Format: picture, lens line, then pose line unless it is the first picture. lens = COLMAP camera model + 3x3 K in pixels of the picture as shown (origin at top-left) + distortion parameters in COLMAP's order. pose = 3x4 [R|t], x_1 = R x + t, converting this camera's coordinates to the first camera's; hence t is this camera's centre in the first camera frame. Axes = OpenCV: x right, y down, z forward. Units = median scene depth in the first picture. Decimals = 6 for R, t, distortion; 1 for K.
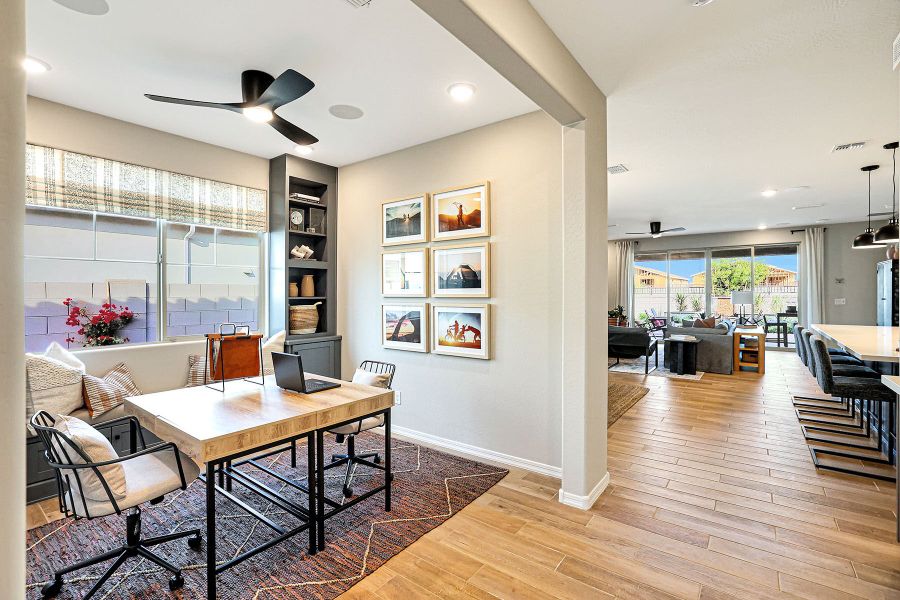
lens RADIAL K [[386.6, 0, 447.7], [0, 386.6, 291.4], [0, 0, 1]] dist [-0.038486, 0.009662]
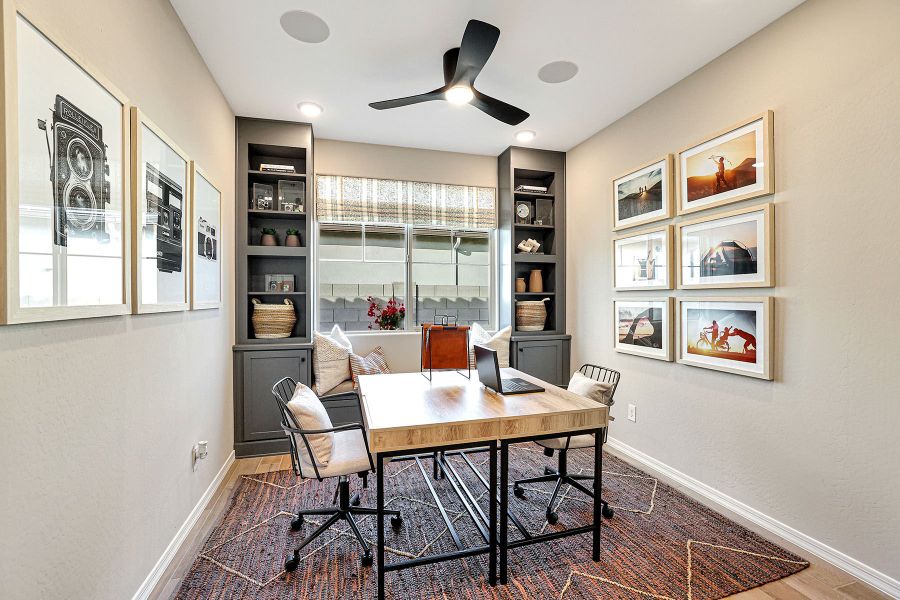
lens RADIAL K [[386.6, 0, 448.1], [0, 386.6, 296.7], [0, 0, 1]] dist [-0.038486, 0.009662]
pose [[0.814478, 0.003130, -0.580186, 0.028386], [0.003181, 0.999946, 0.009860, 0.022265], [0.580186, -0.009876, 0.814424, 0.140183]]
